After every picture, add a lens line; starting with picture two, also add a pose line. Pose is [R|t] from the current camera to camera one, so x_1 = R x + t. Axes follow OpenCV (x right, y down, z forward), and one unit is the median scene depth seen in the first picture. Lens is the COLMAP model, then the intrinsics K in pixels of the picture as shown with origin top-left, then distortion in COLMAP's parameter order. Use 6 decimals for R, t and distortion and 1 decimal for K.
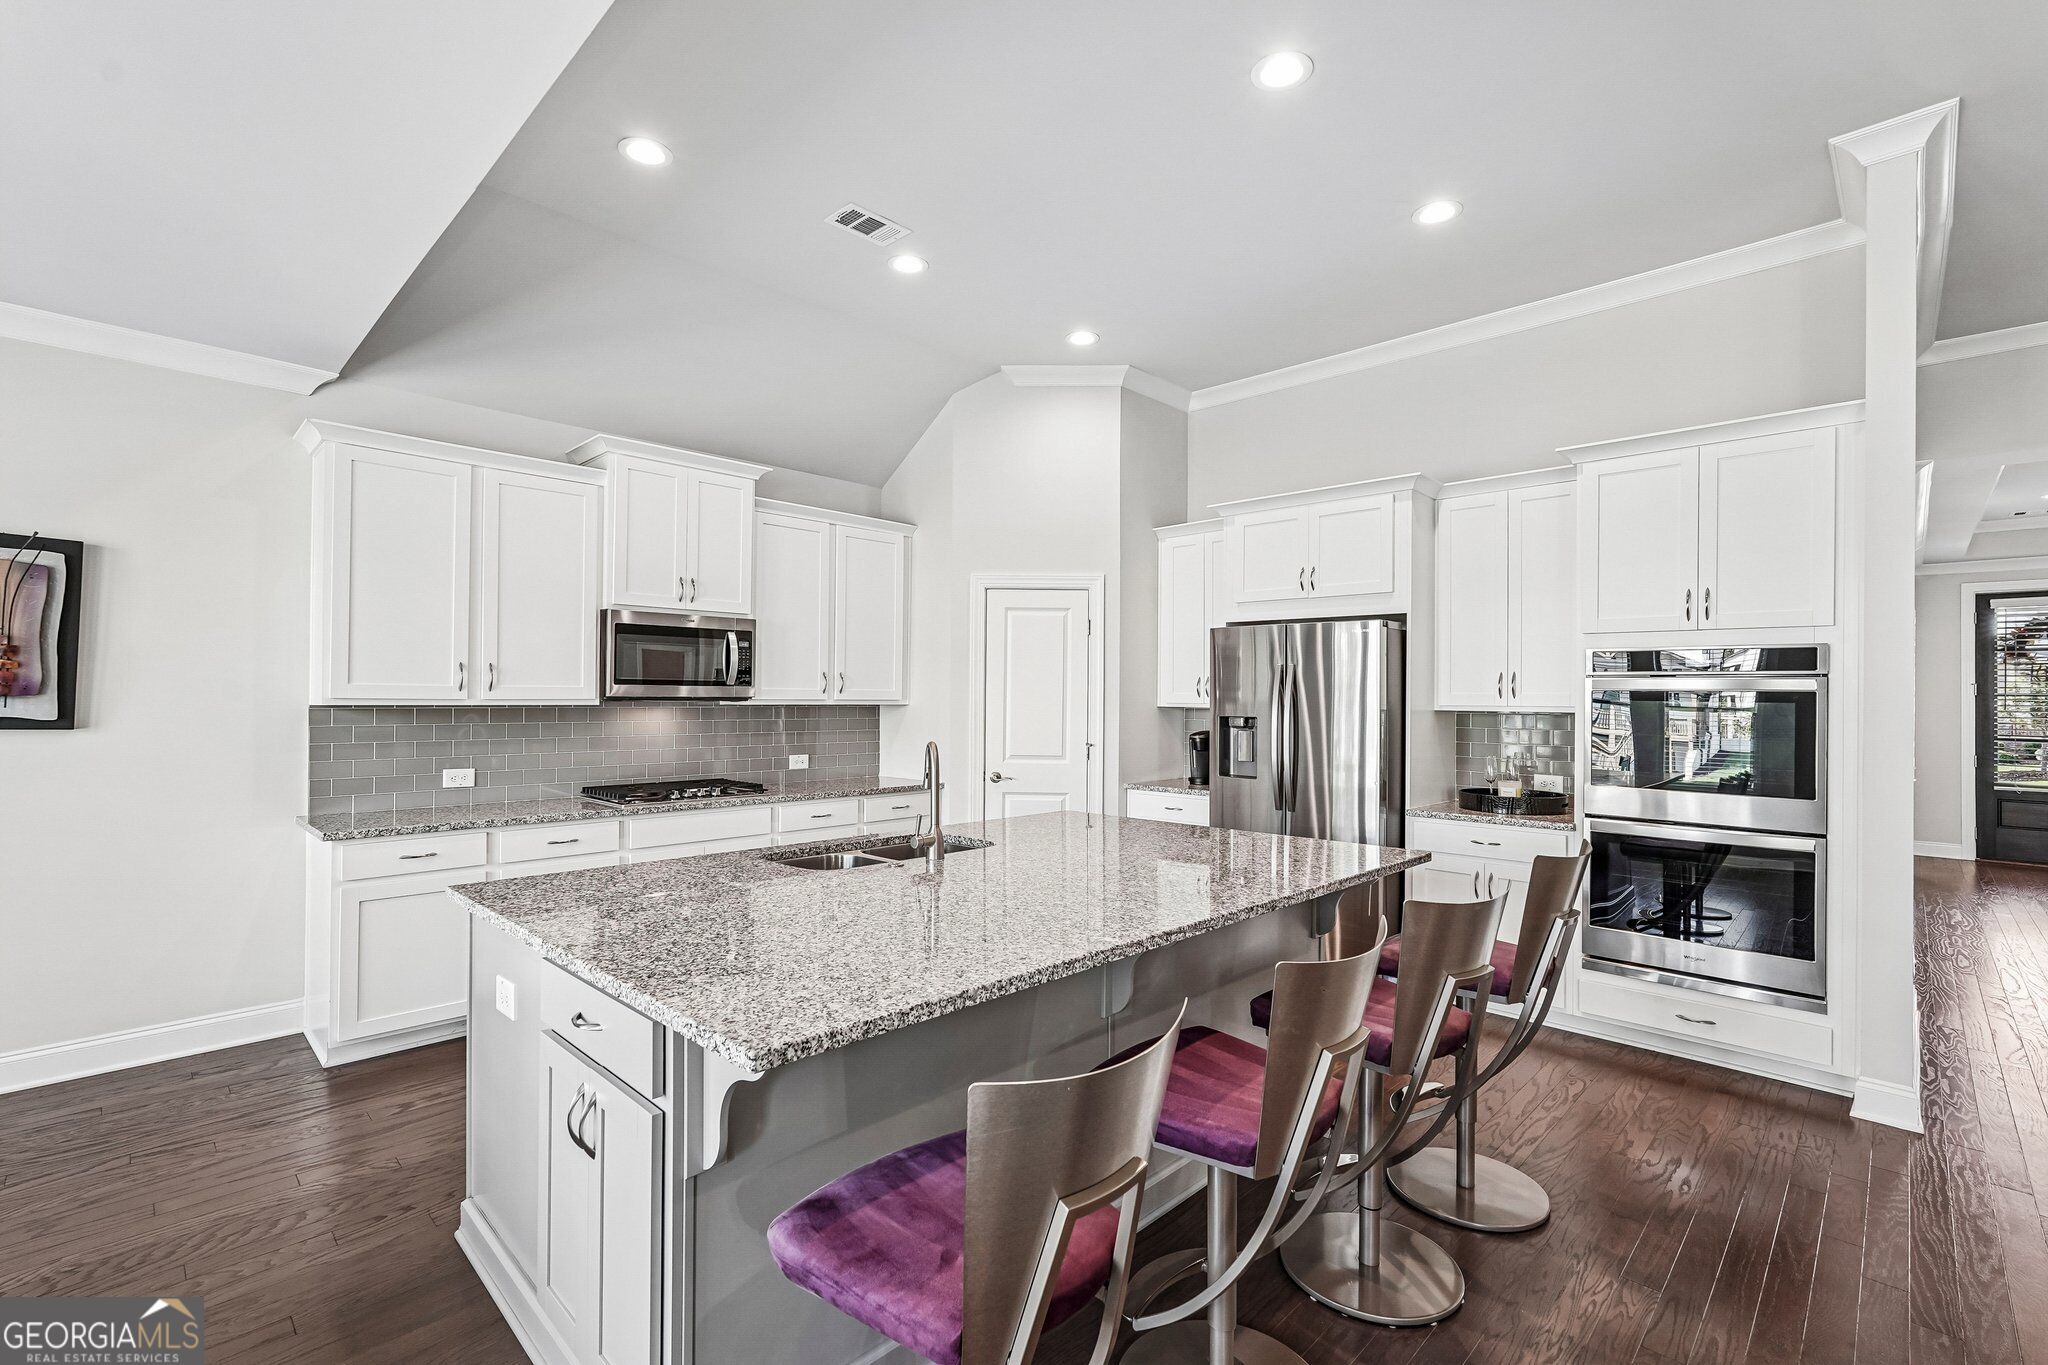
lens RADIAL K [[908.8, 0, 1028.1], [0, 908.8, 686.8], [0, 0, 1]] dist [-0.009312, 0.007185]
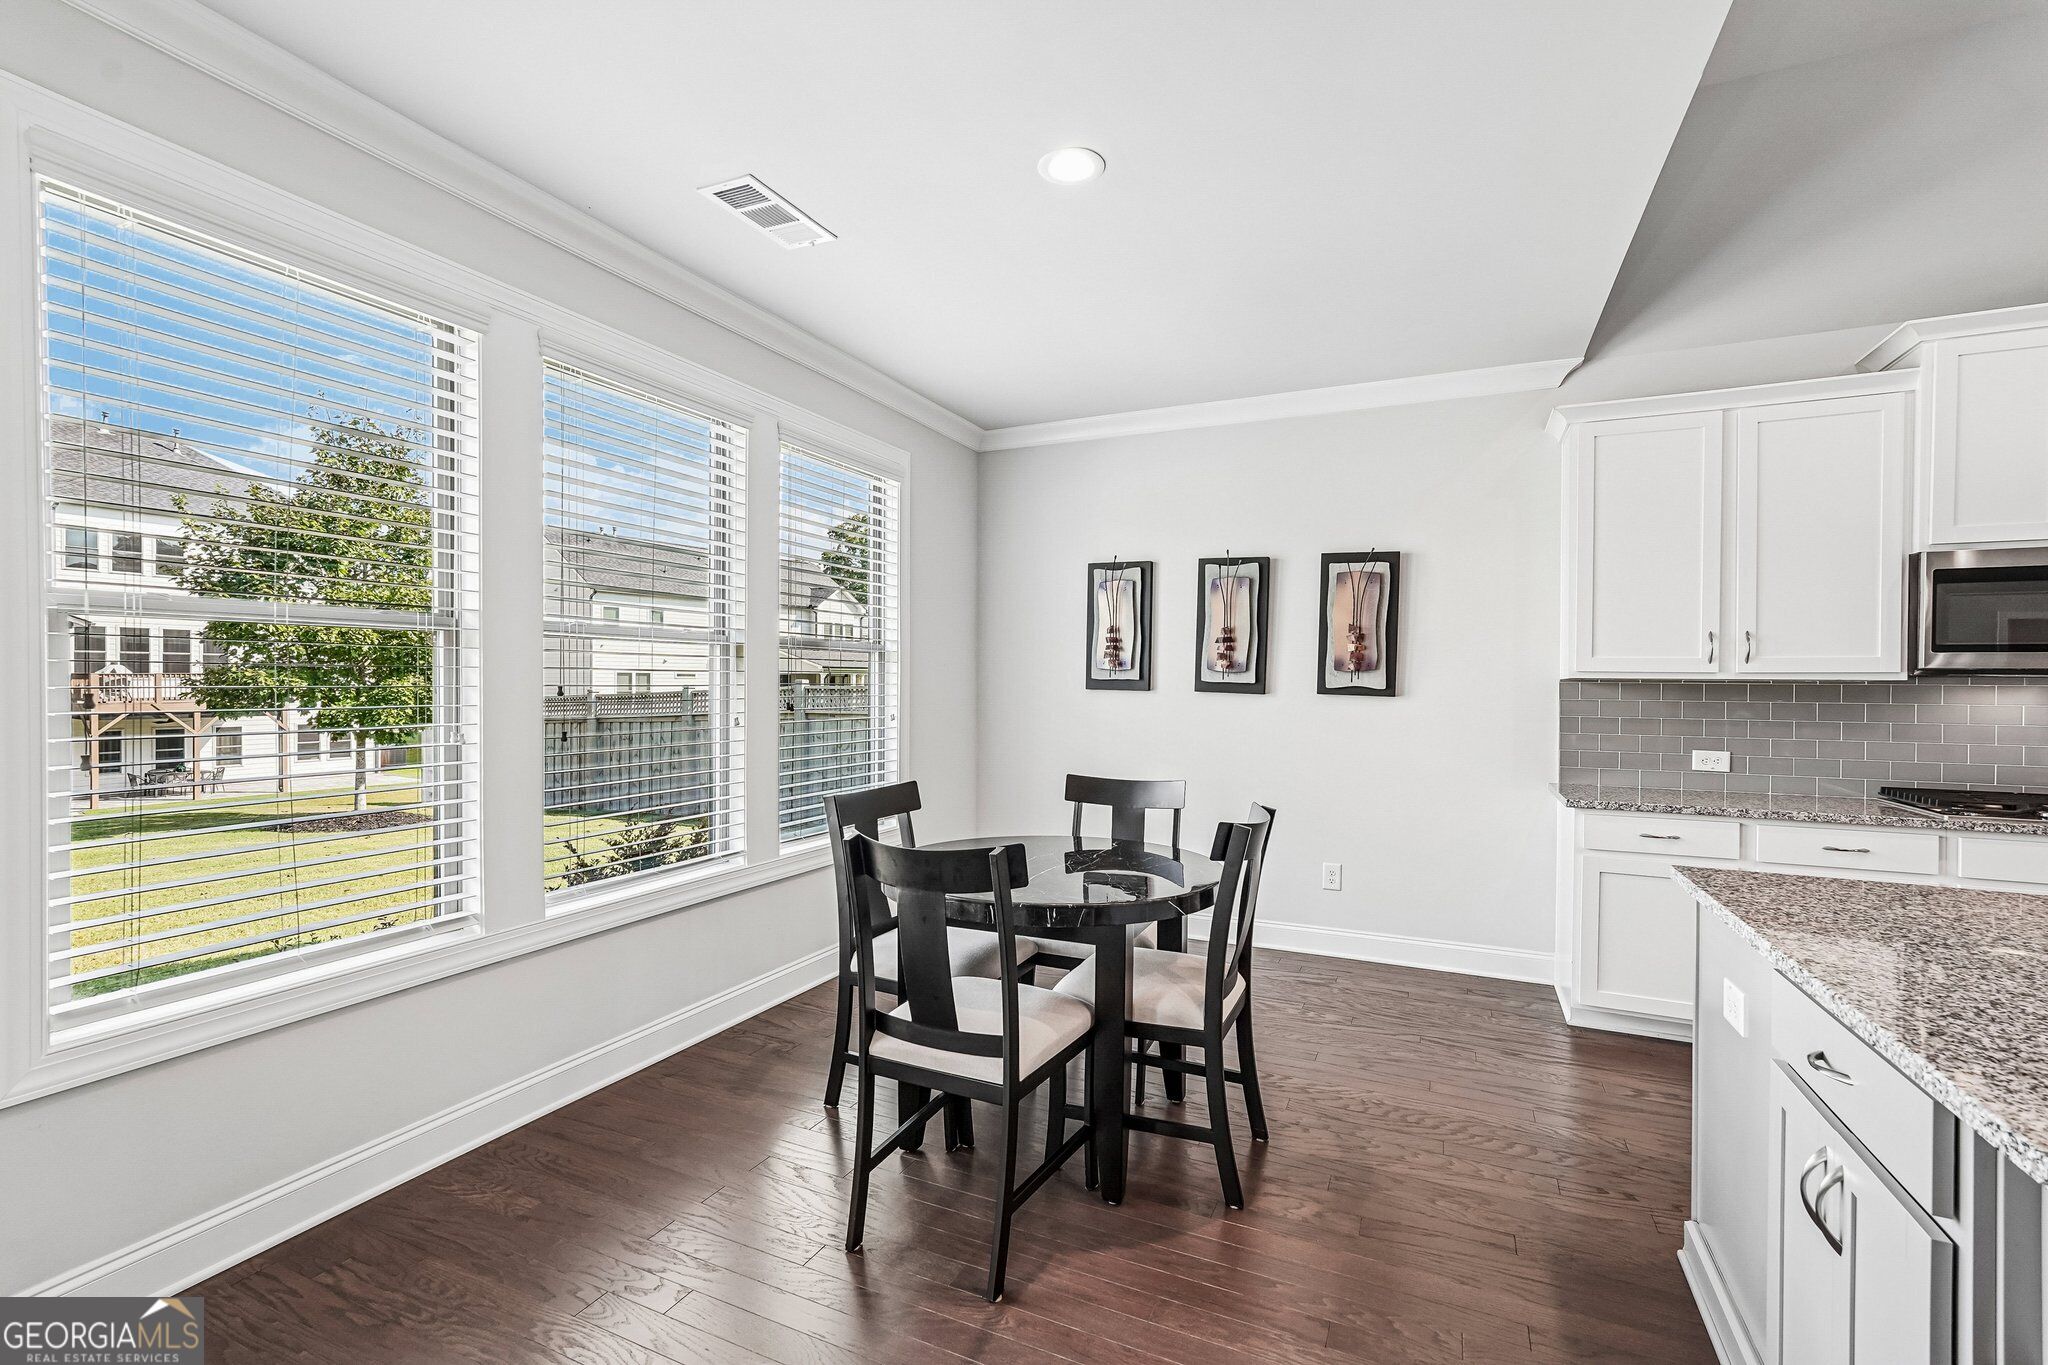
lens RADIAL K [[908.8, 0, 1018.4], [0, 908.8, 687.4], [0, 0, 1]] dist [-0.009312, 0.007185]
pose [[0.328315, 0.002339, -0.944566, 0.000203], [0.004705, 0.999980, 0.004111, 0.022667], [0.944557, -0.005794, 0.328297, 0.055362]]
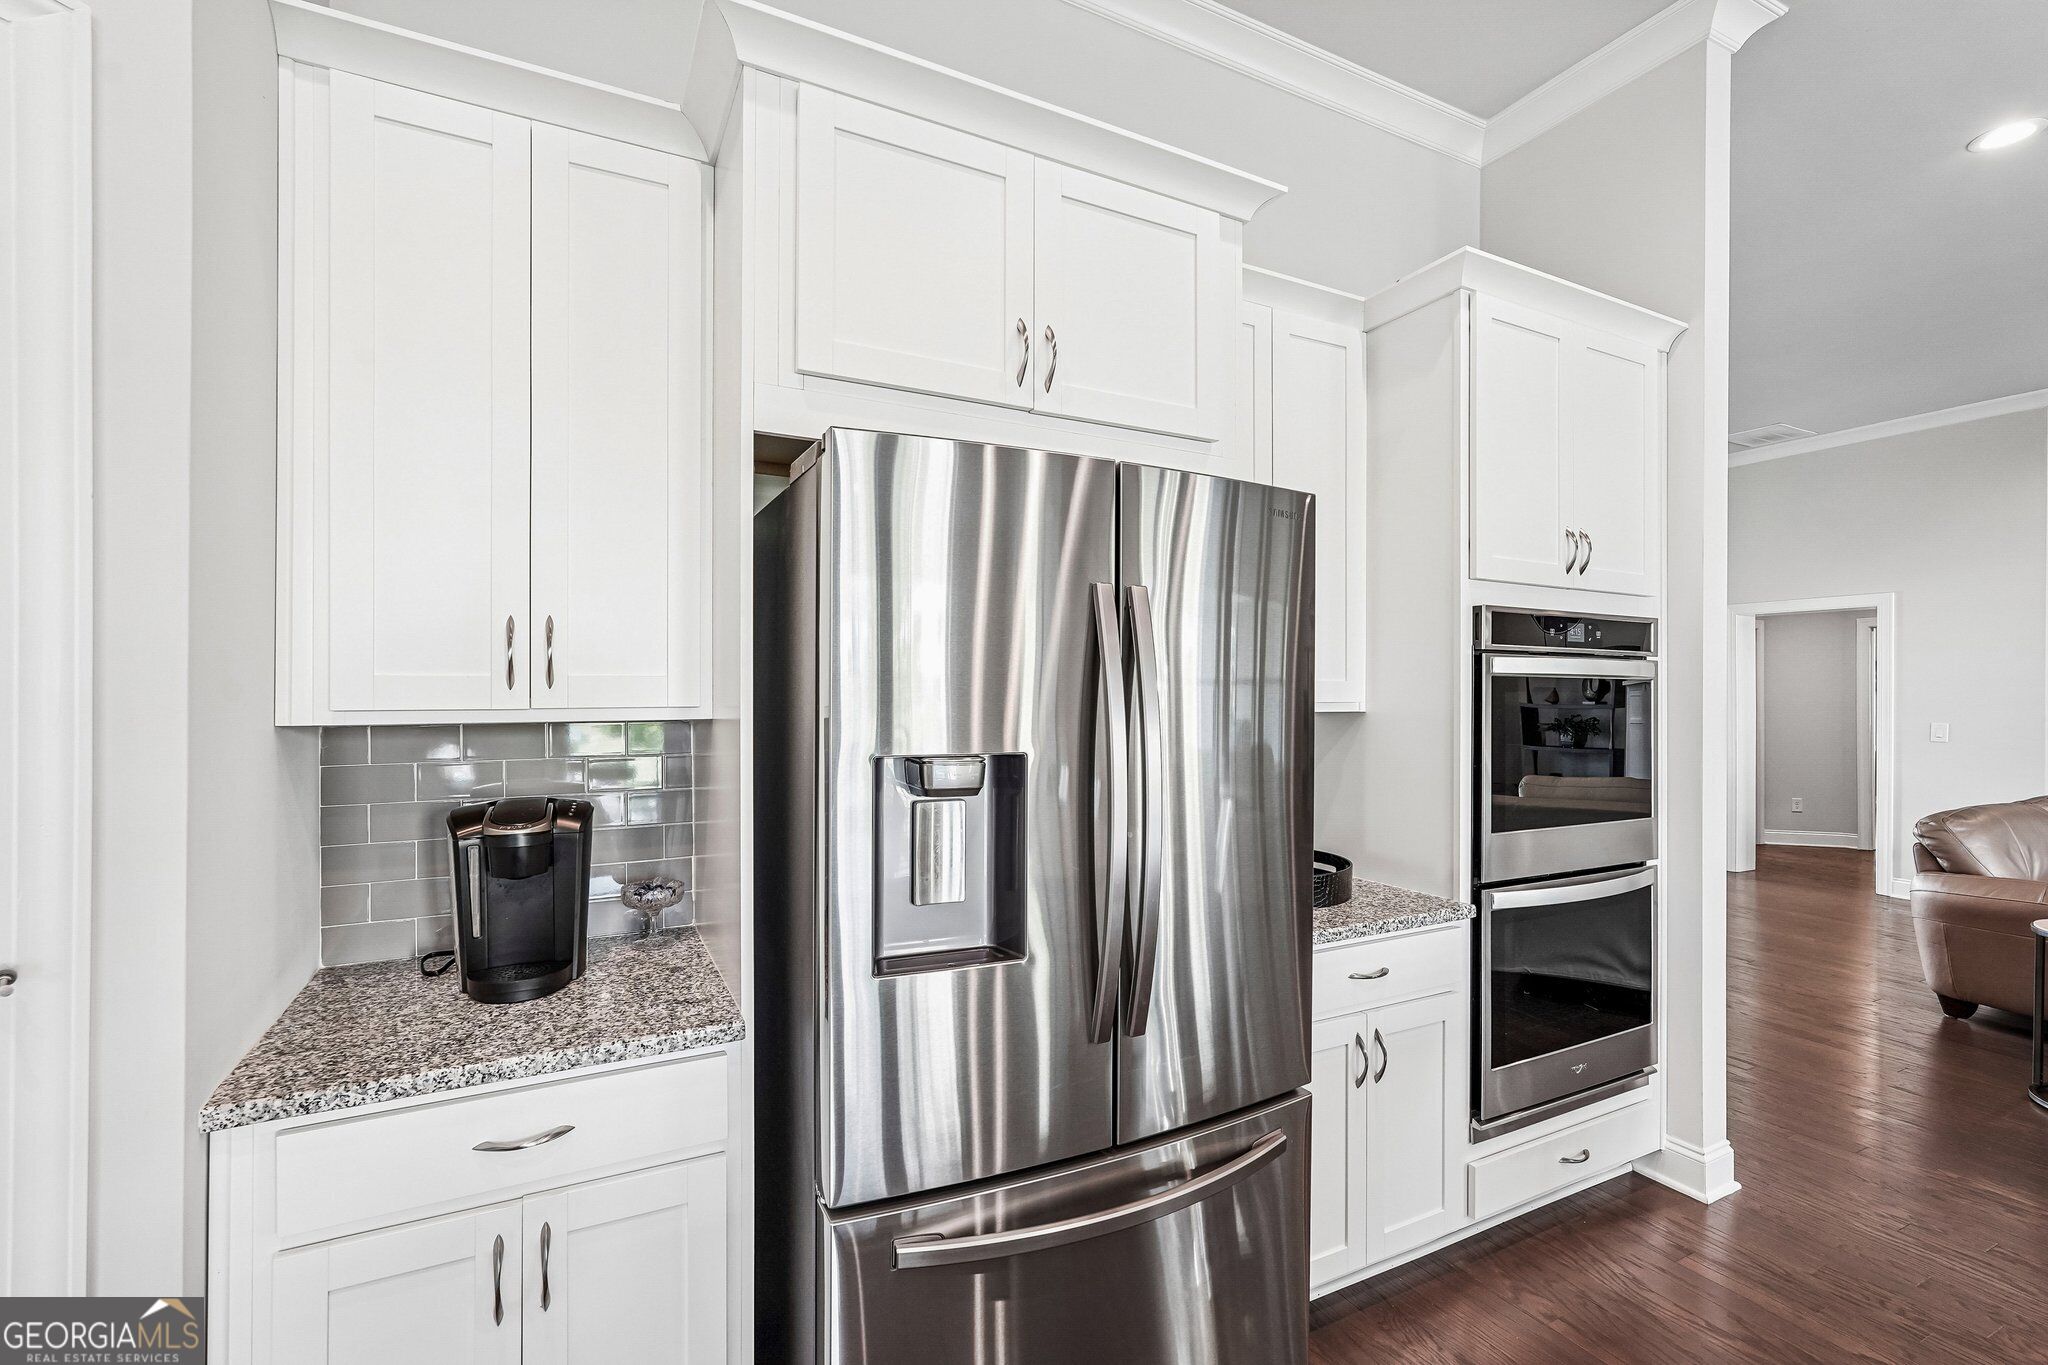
lens RADIAL K [[908.8, 0, 1025.3], [0, 908.8, 691.6], [0, 0, 1]] dist [-0.009312, 0.007185]
pose [[0.322365, -0.007920, 0.946582, -0.040243], [-0.009133, 0.999892, 0.011476, 0.011054], [-0.946571, -0.012345, 0.322258, 1.110282]]
